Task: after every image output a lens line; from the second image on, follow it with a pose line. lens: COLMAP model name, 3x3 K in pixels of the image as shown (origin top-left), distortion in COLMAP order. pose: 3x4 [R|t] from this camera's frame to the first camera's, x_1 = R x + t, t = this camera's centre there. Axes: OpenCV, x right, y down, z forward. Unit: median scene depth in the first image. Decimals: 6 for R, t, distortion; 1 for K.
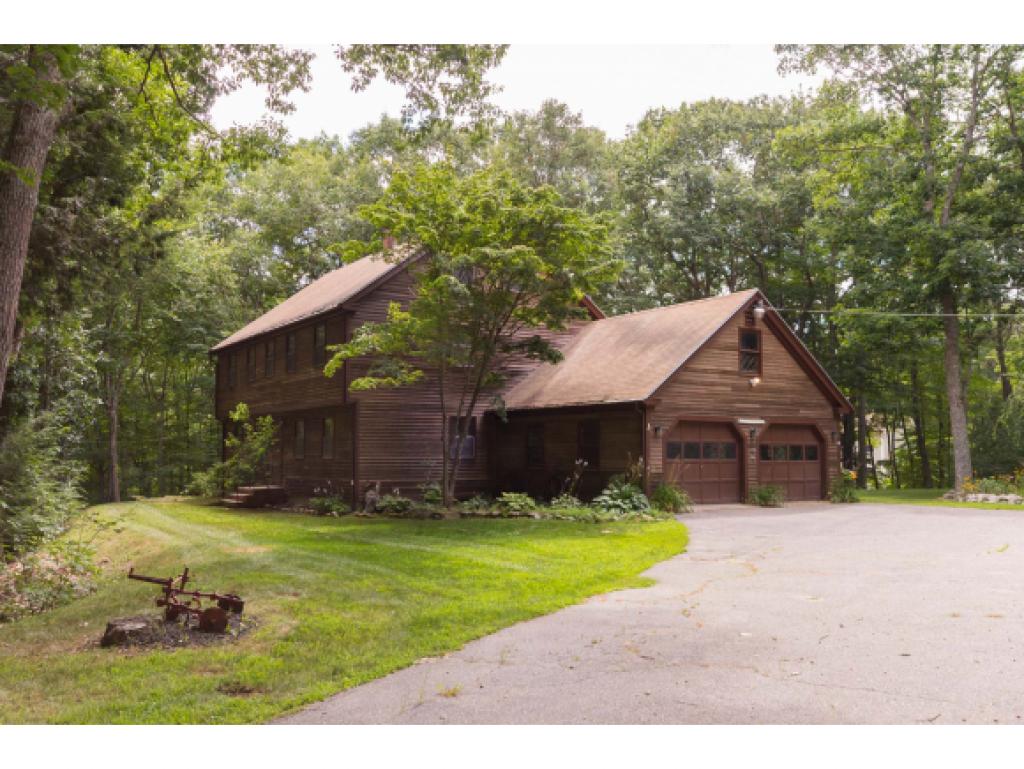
lens RADIAL K [[844.5, 0, 512.0], [0, 844.5, 384.5], [0, 0, 1]] dist [-0.004840, -0.001822]
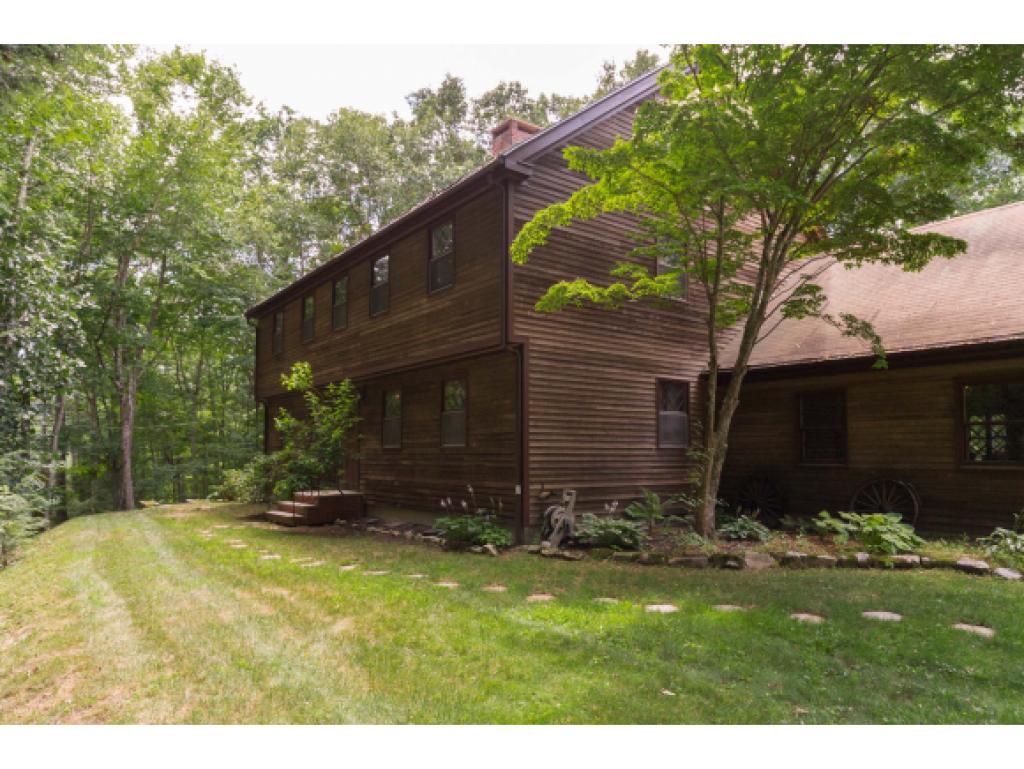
lens RADIAL K [[642.5, 0, 513.4], [0, 642.5, 409.1], [0, 0, 1]] dist [0.004588, 0.001324]
pose [[0.998590, 0.007812, 0.052512, -0.186532], [-0.008351, 0.999915, 0.010039, 0.052182], [-0.052429, -0.010463, 0.998570, 0.509951]]
